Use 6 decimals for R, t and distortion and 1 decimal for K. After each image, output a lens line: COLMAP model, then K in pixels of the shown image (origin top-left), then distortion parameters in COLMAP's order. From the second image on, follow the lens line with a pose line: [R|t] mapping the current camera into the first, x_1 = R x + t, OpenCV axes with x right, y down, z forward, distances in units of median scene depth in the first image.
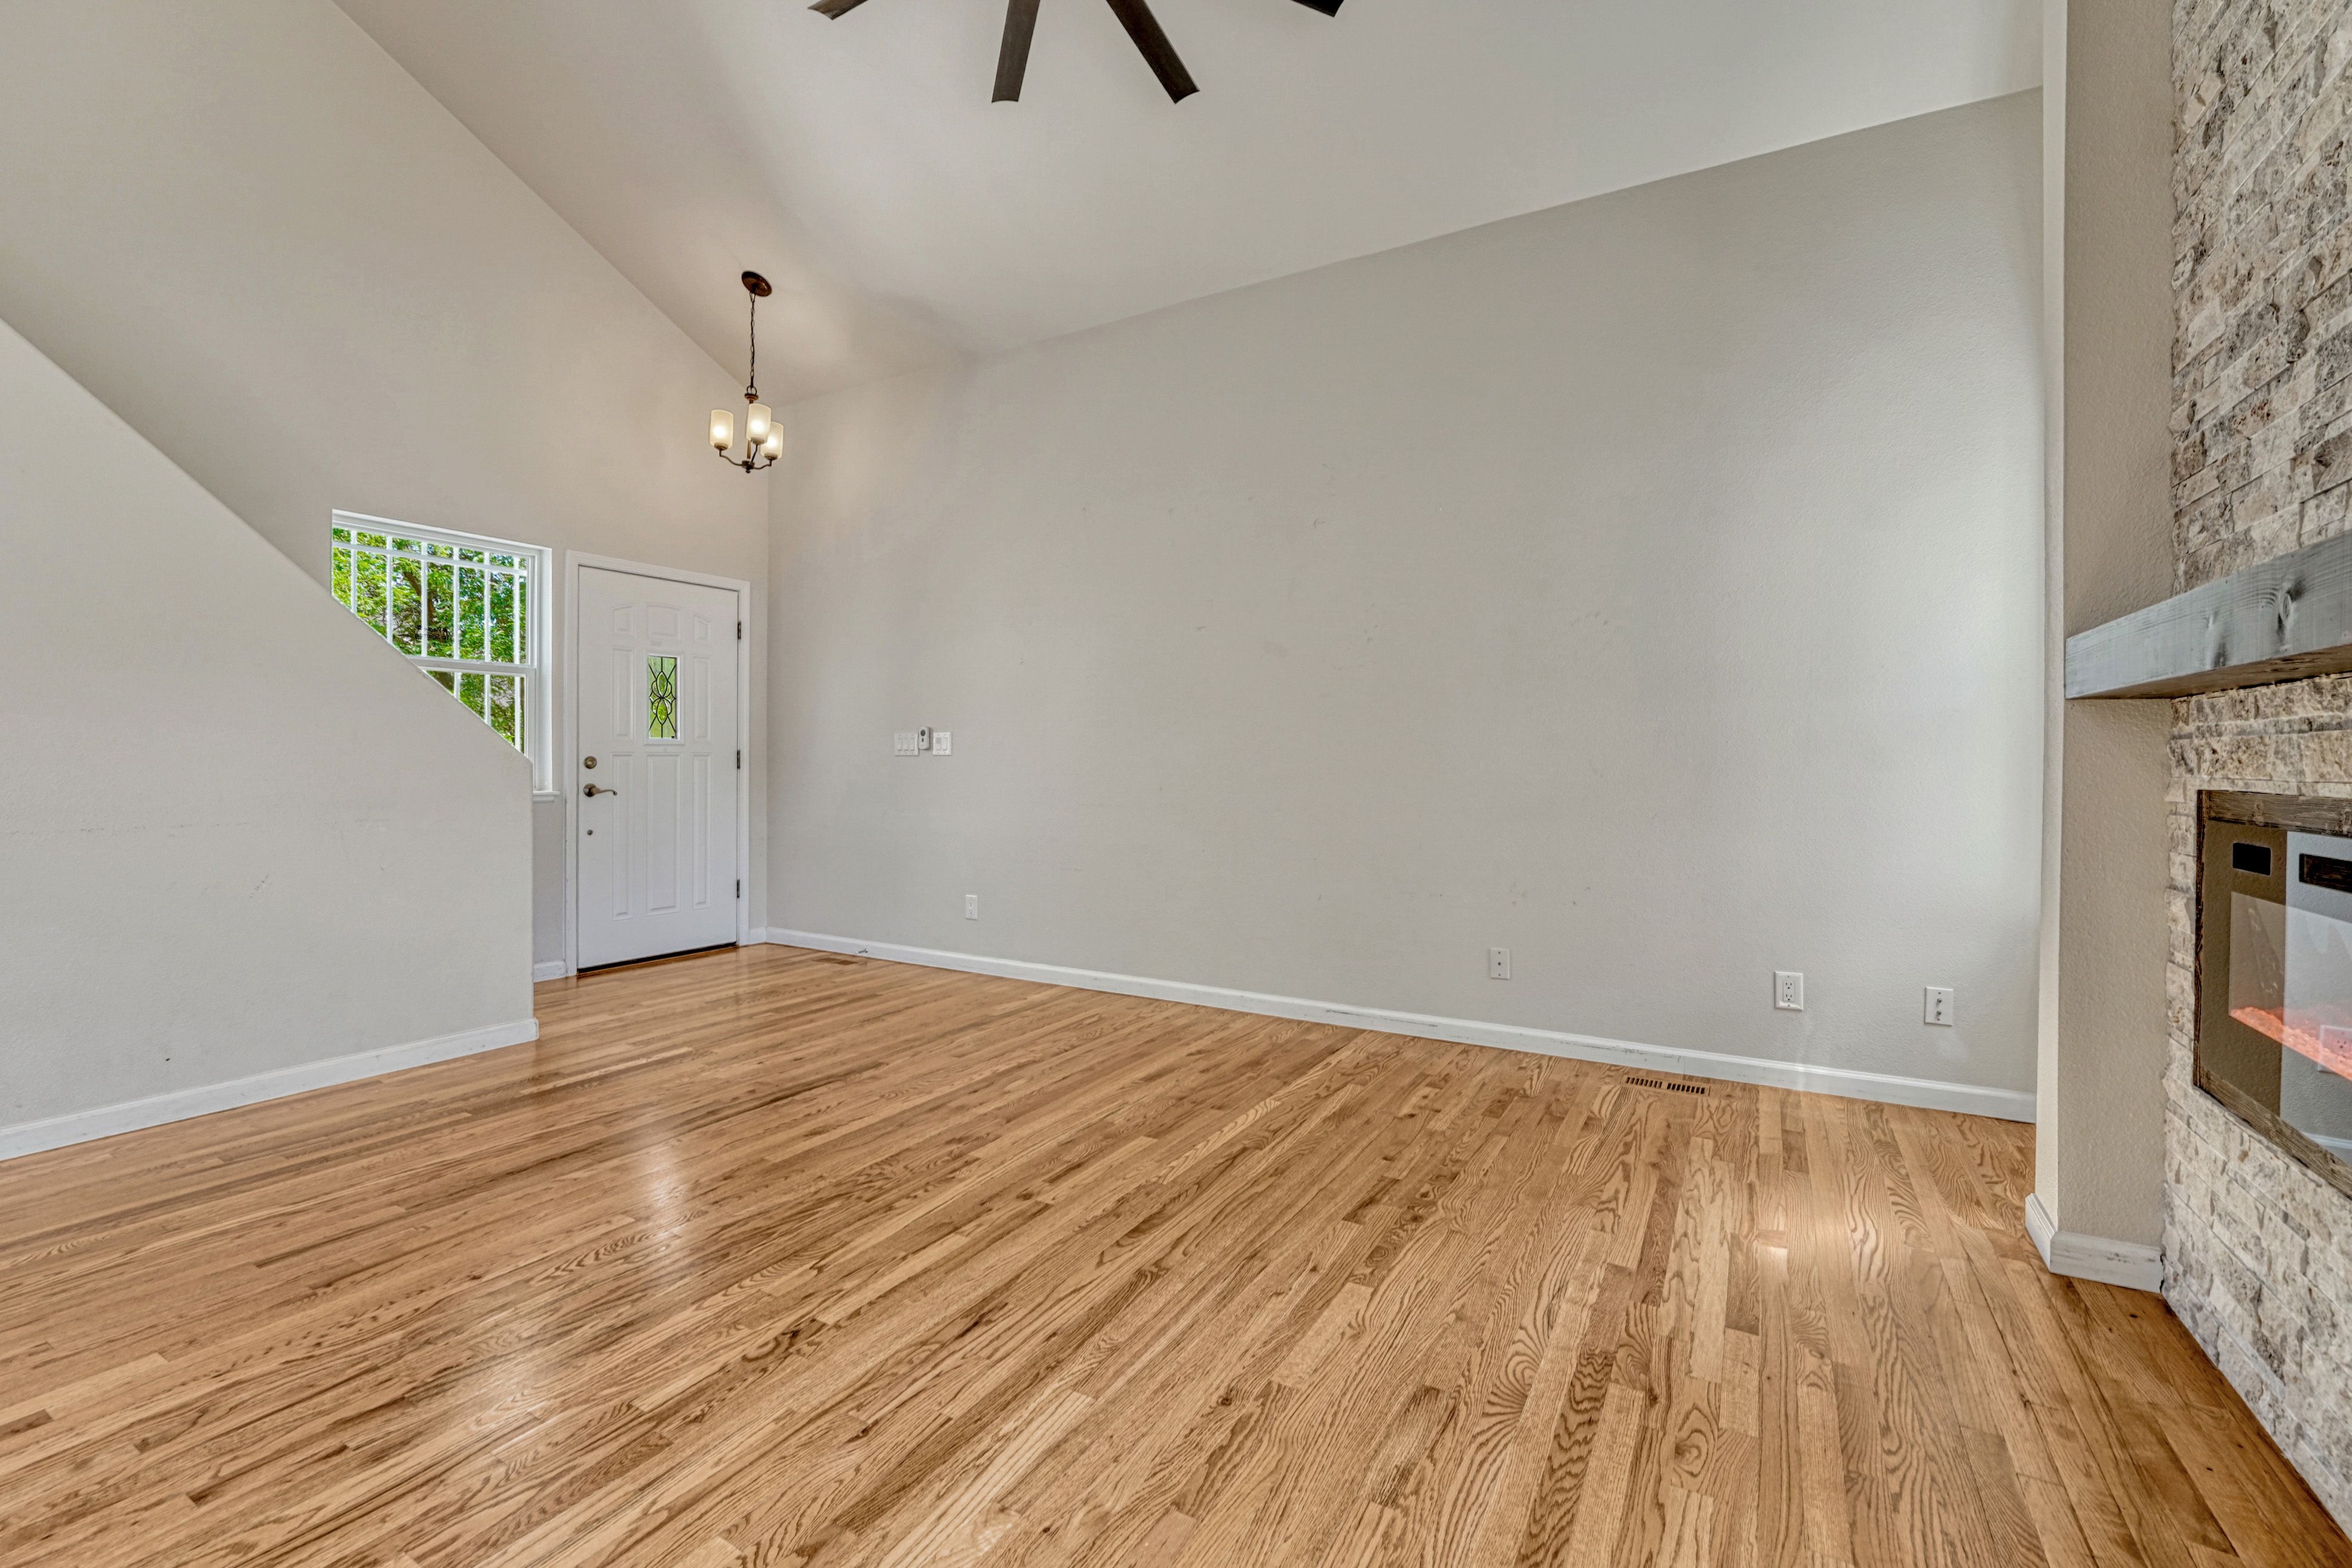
lens RADIAL K [[1005.9, 0, 1178.6], [0, 1005.9, 765.3], [0, 0, 1]] dist [-0.009829, 0.000276]
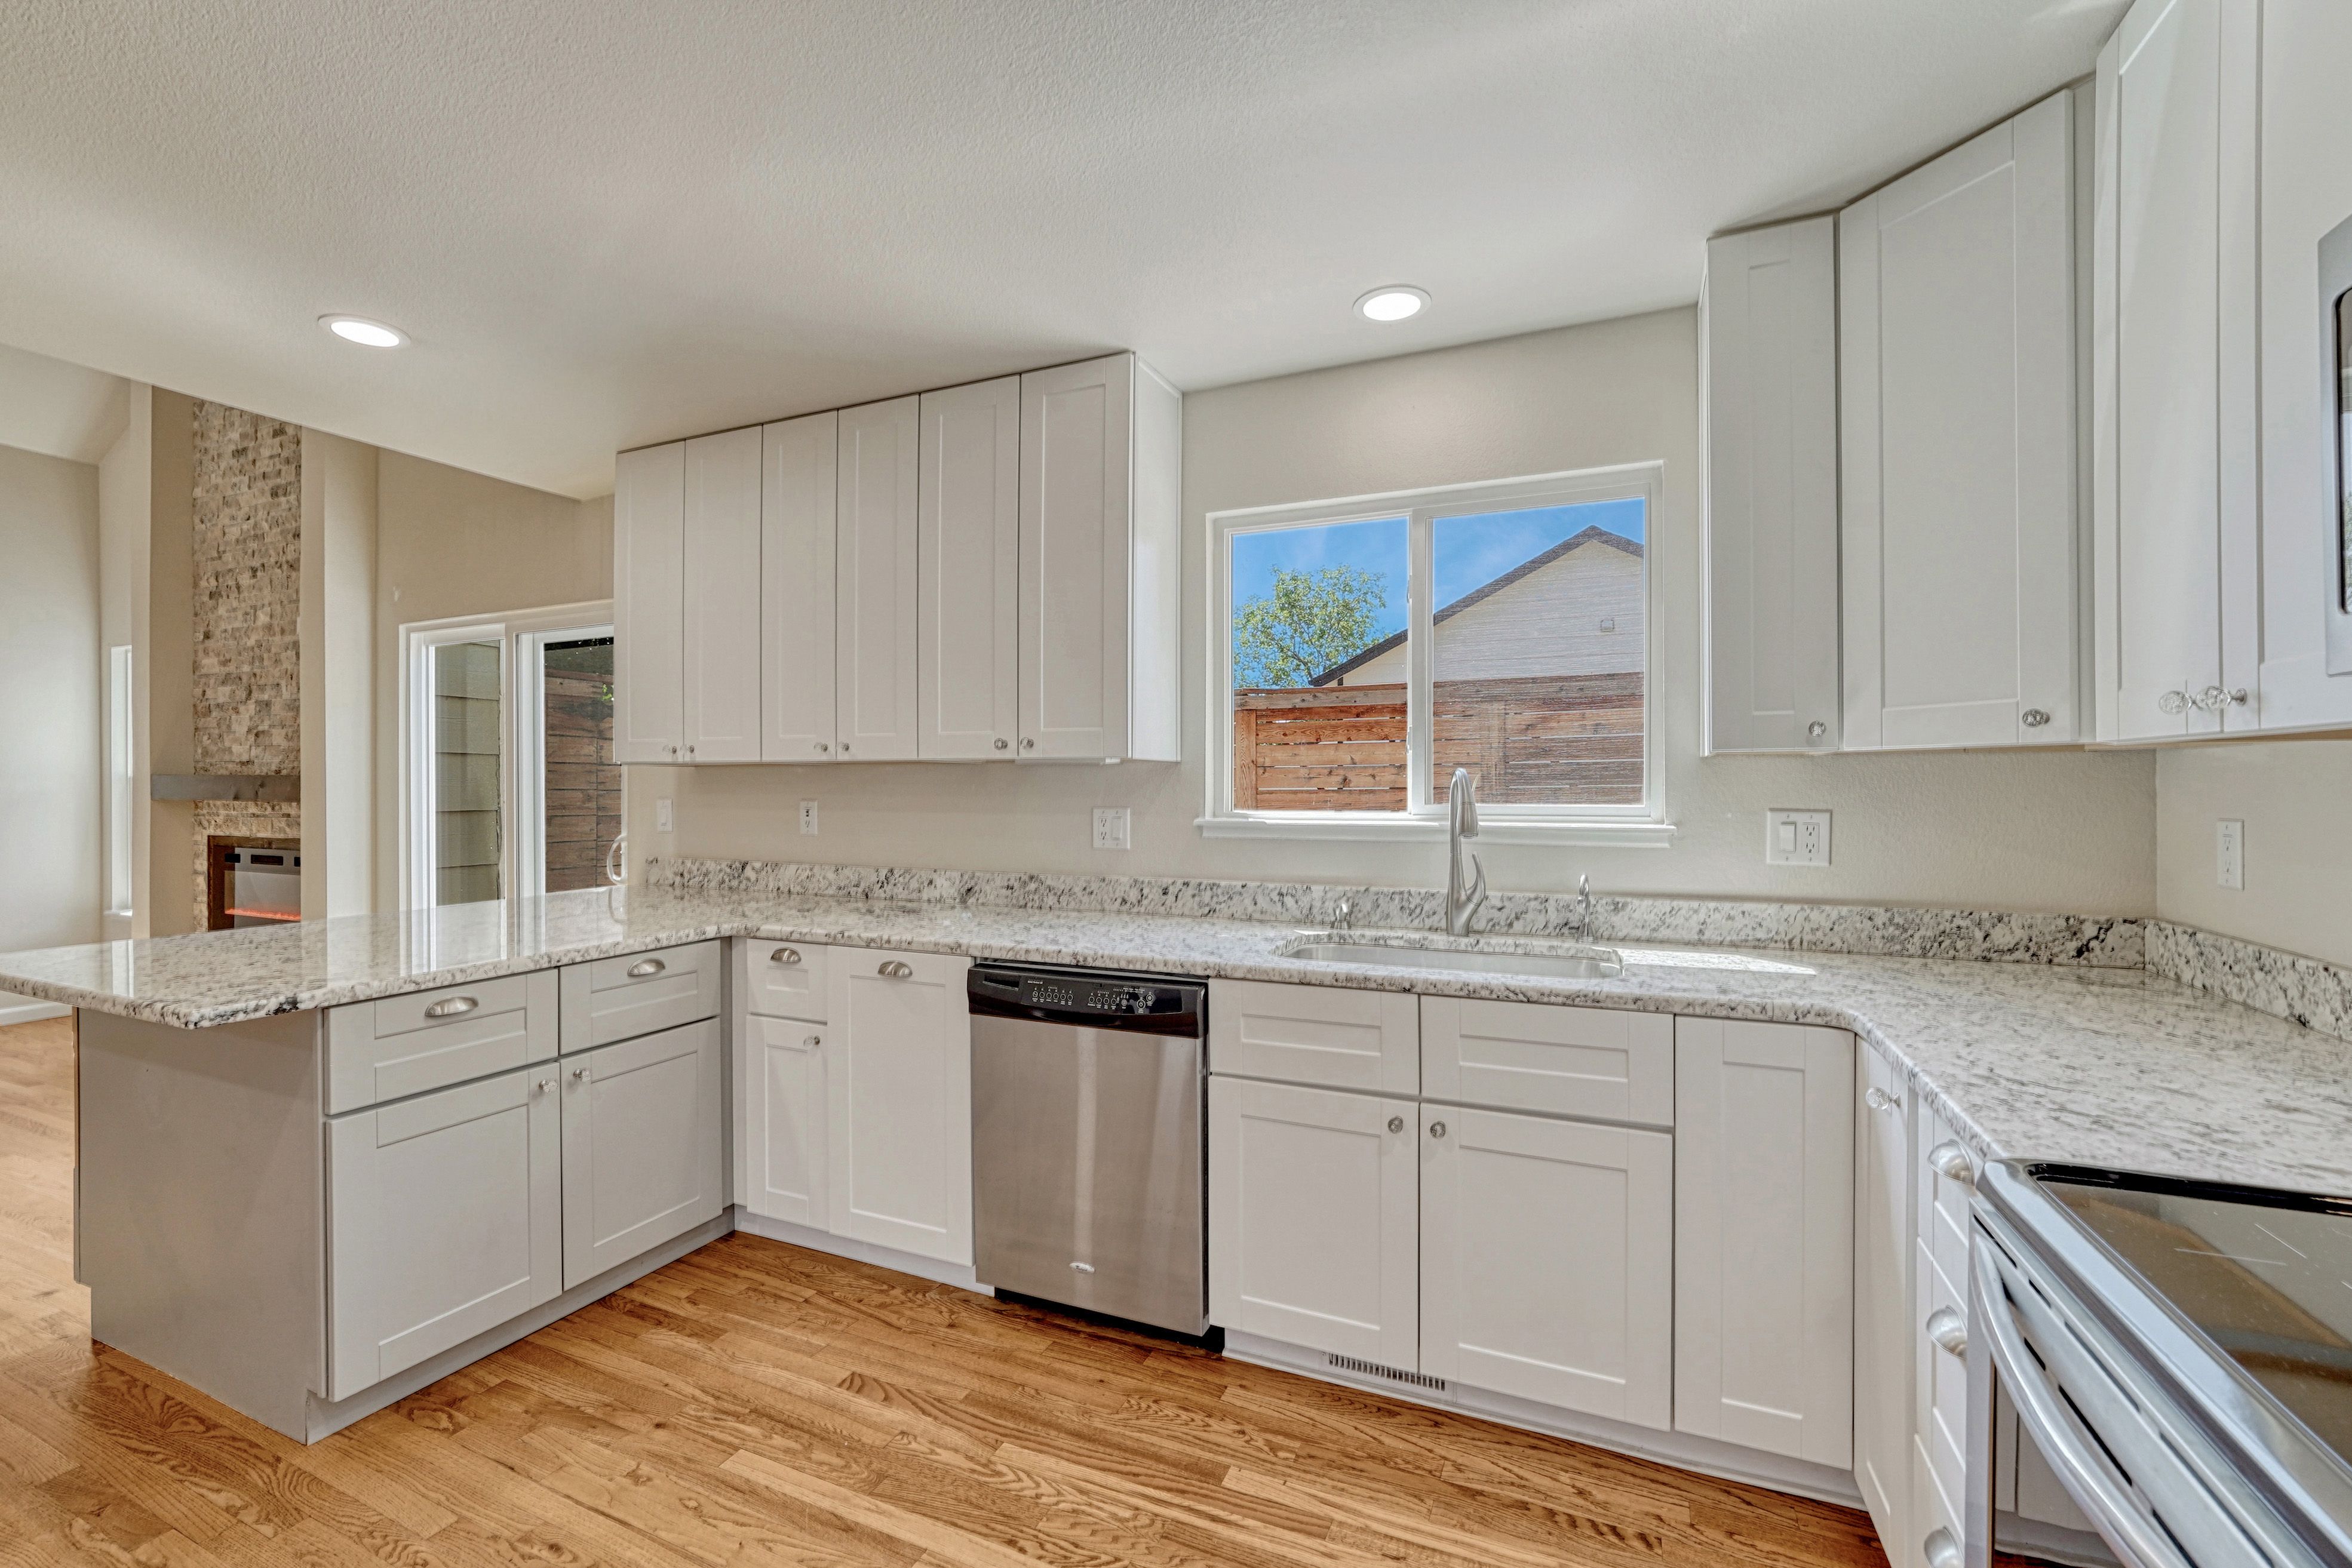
lens RADIAL K [[987.7, 0, 1175.4], [0, 987.7, 784.2], [0, 0, 1]] dist [-0.011791, 0.000330]
pose [[-0.111564, -0.005368, 0.993743, -1.706165], [0.005394, 0.999967, 0.006007, -0.102945], [-0.993743, 0.006030, -0.111531, -1.178638]]
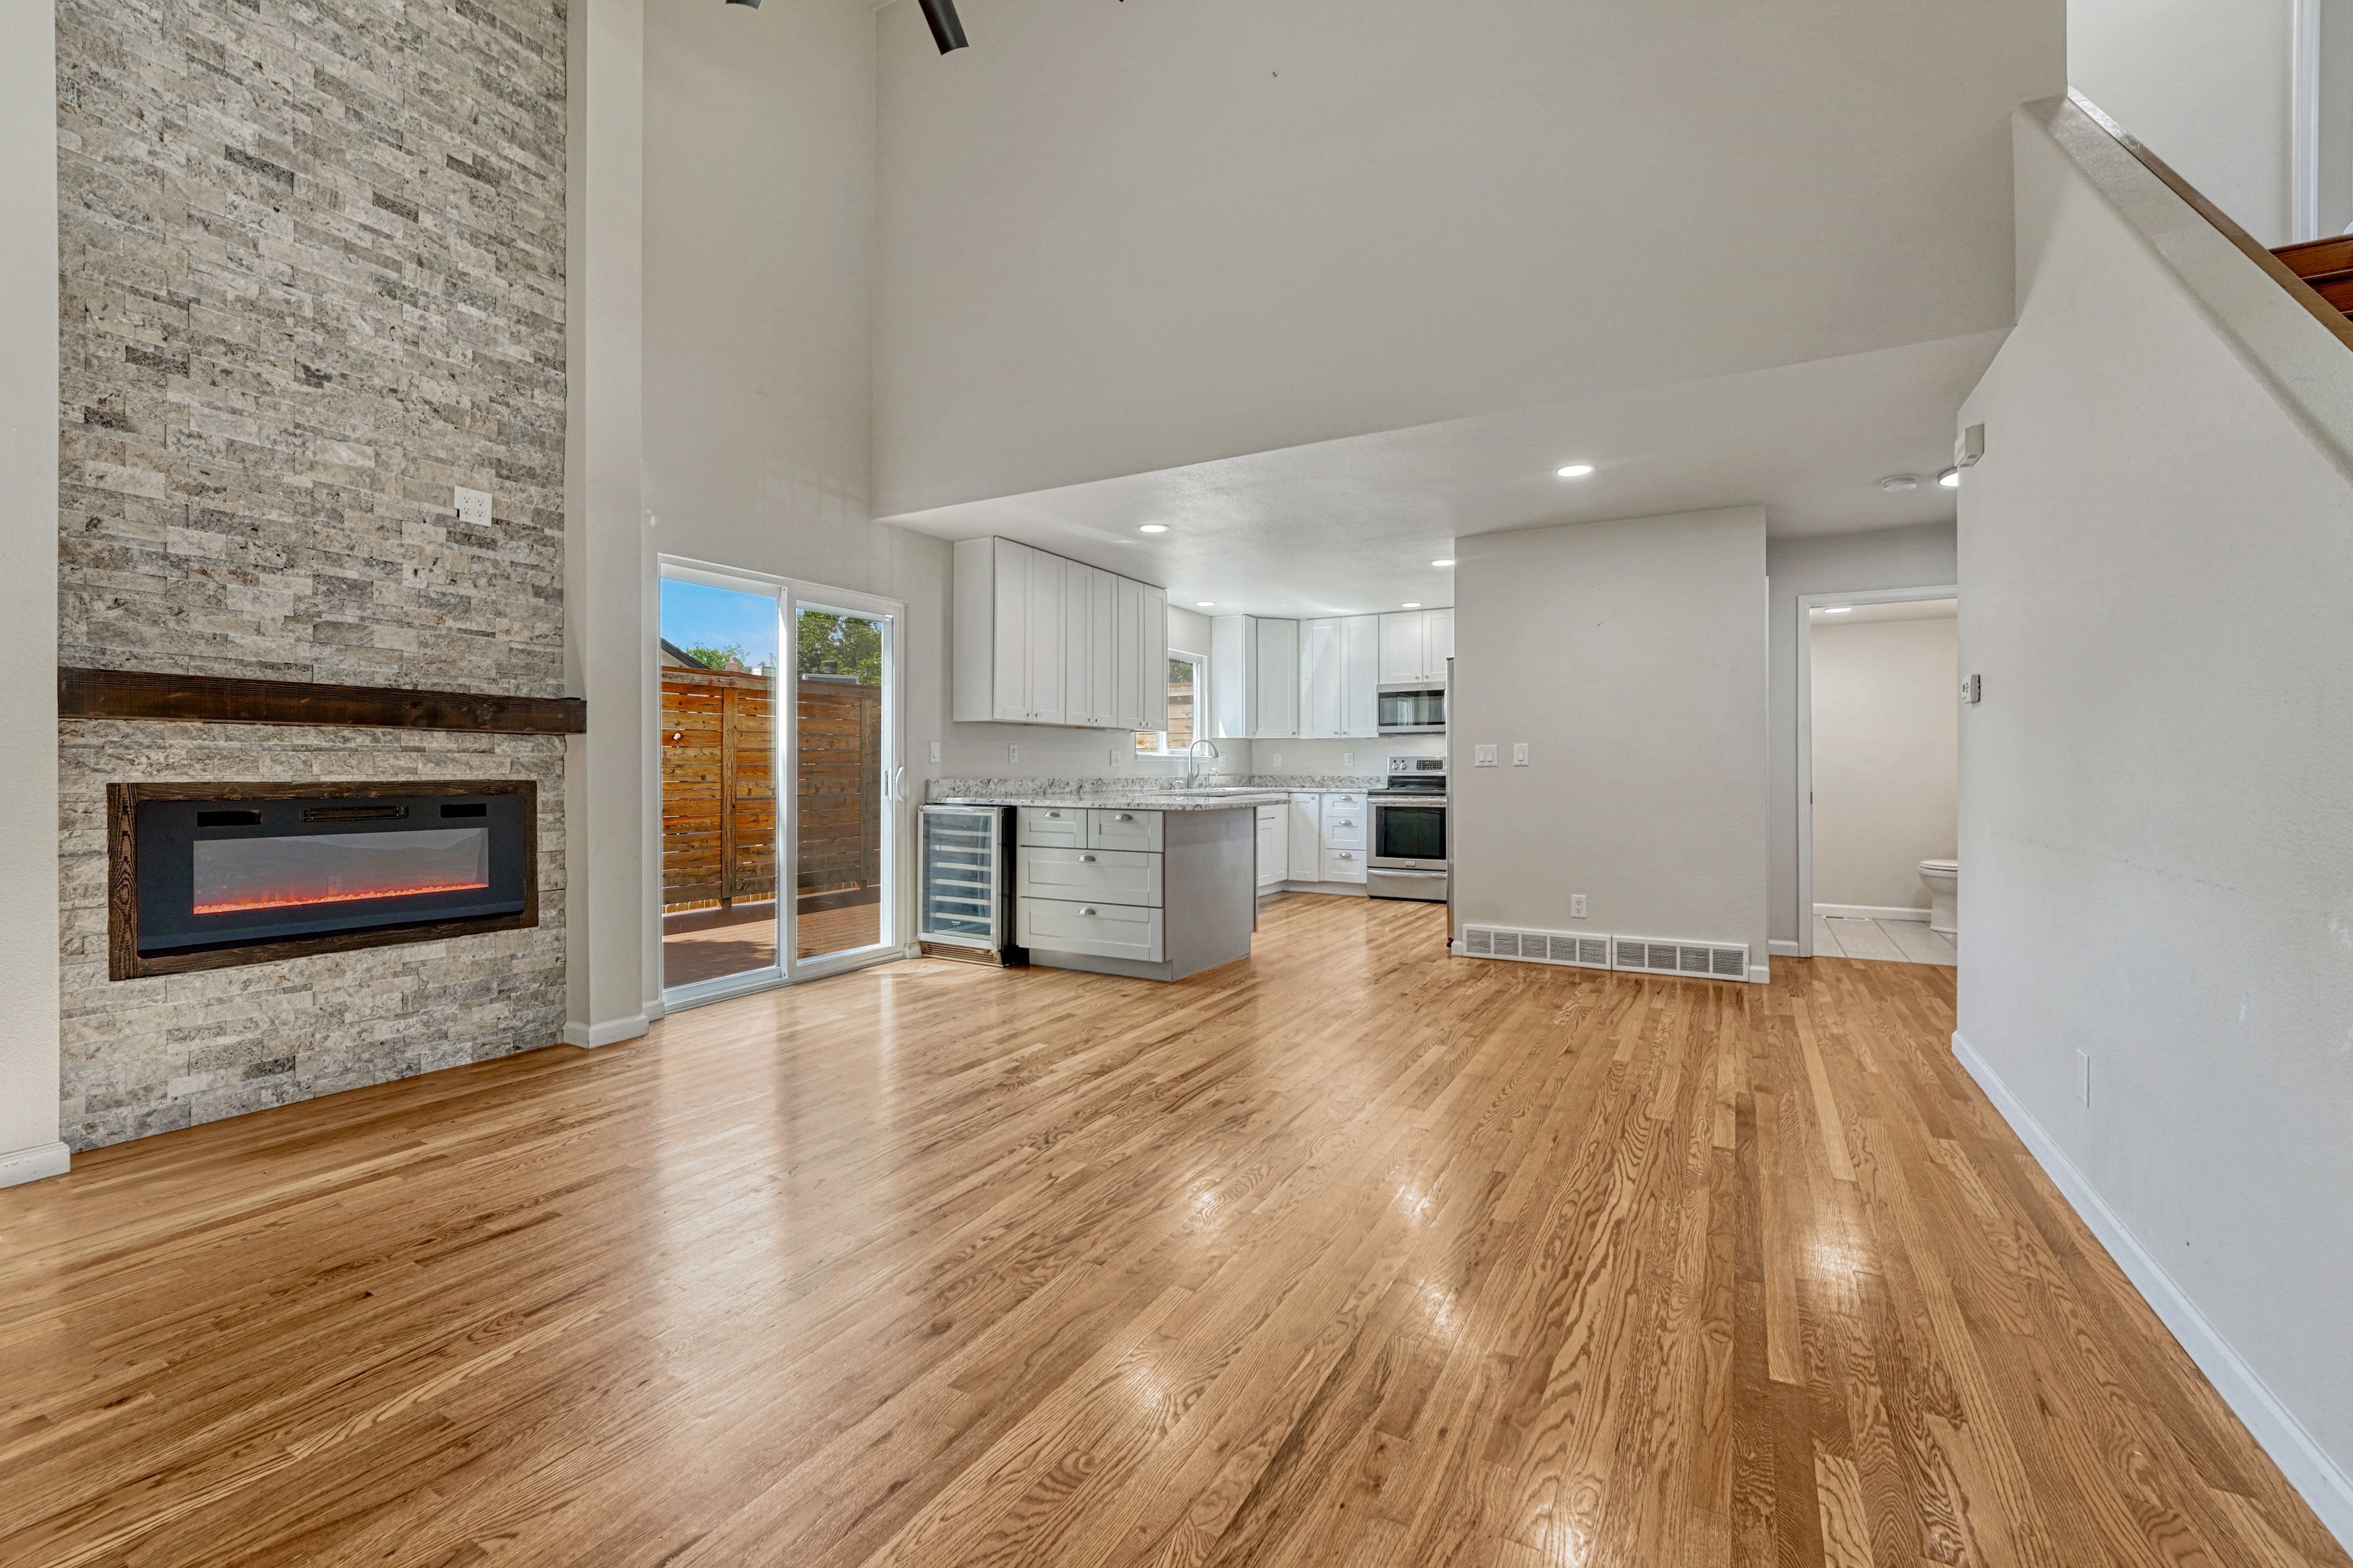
lens RADIAL K [[988.6, 0, 1176.9], [0, 988.6, 770.9], [0, 0, 1]] dist [-0.016939, 0.004512]
pose [[-0.999926, -0.004909, -0.011125, -0.497947], [-0.004972, 0.999972, 0.005637, -0.009240], [0.011097, 0.005692, -0.999922, 2.220670]]
